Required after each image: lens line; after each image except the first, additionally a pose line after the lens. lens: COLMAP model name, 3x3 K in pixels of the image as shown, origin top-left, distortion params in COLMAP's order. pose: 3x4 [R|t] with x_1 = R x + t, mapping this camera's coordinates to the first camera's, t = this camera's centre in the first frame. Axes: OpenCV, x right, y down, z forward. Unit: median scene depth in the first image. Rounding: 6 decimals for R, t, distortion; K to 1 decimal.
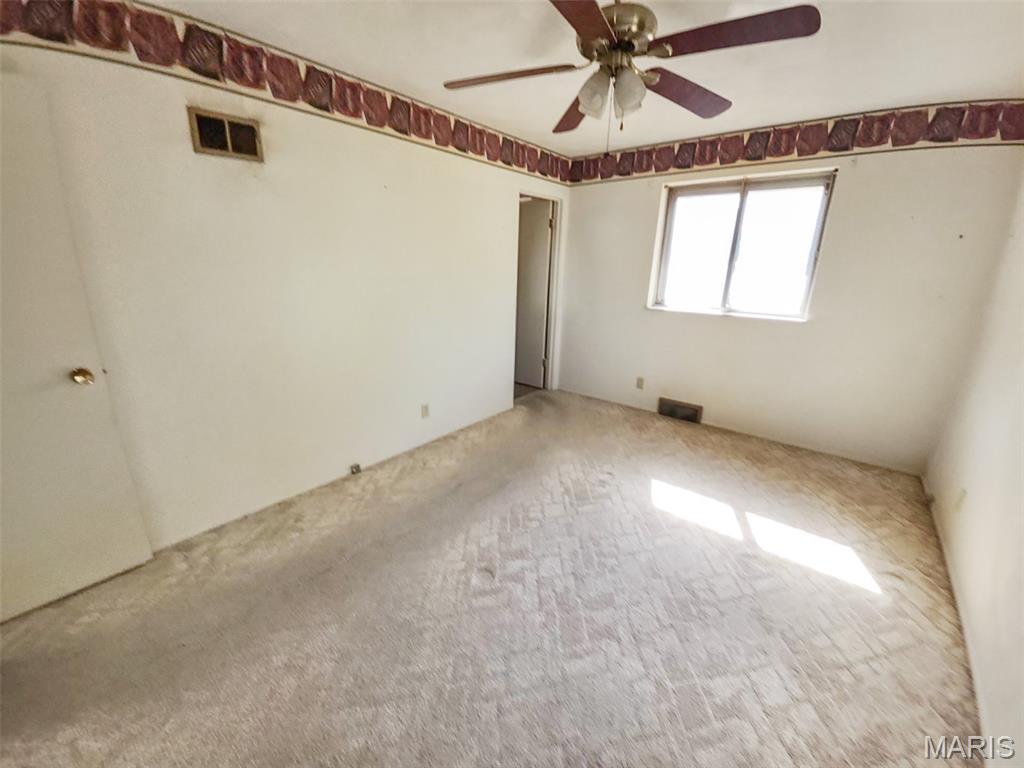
lens RADIAL K [[411.0, 0, 512.0], [0, 411.0, 384.0], [0, 0, 1]] dist [-0.019808, -0.000455]
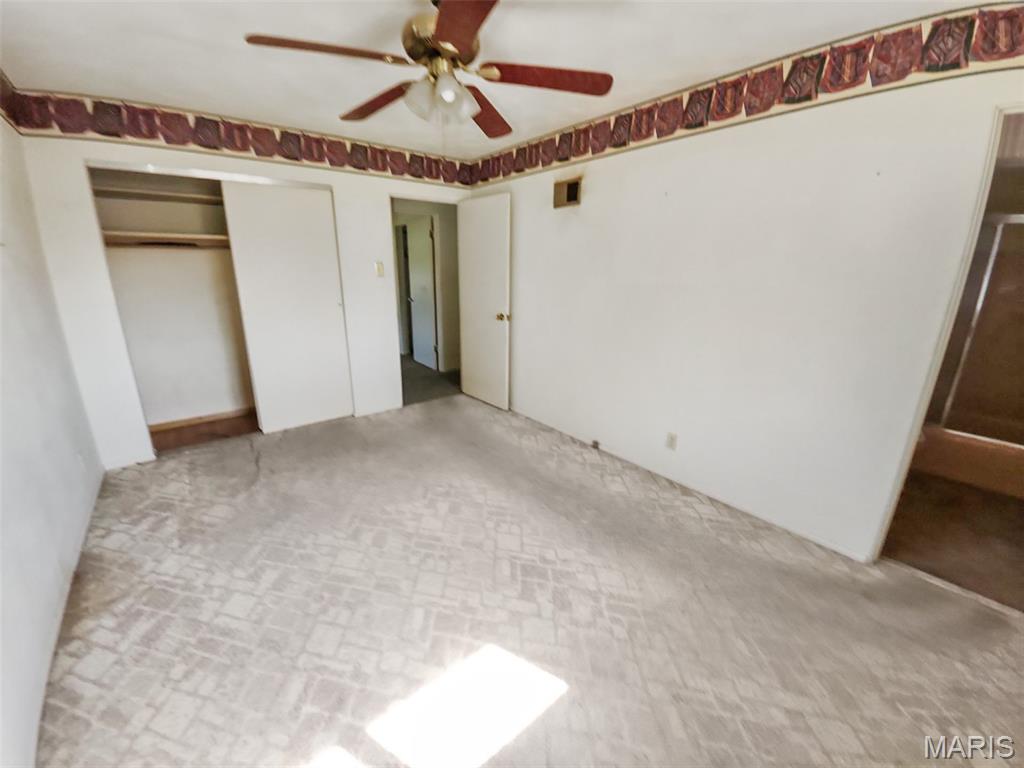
lens RADIAL K [[411.0, 0, 512.0], [0, 411.0, 384.0], [0, 0, 1]] dist [-0.019808, -0.000455]
pose [[-0.220303, 0.244992, -0.944164, 0.930991], [-0.296014, 0.905506, 0.304031, -0.298814], [0.929431, 0.346465, -0.126964, 1.084329]]
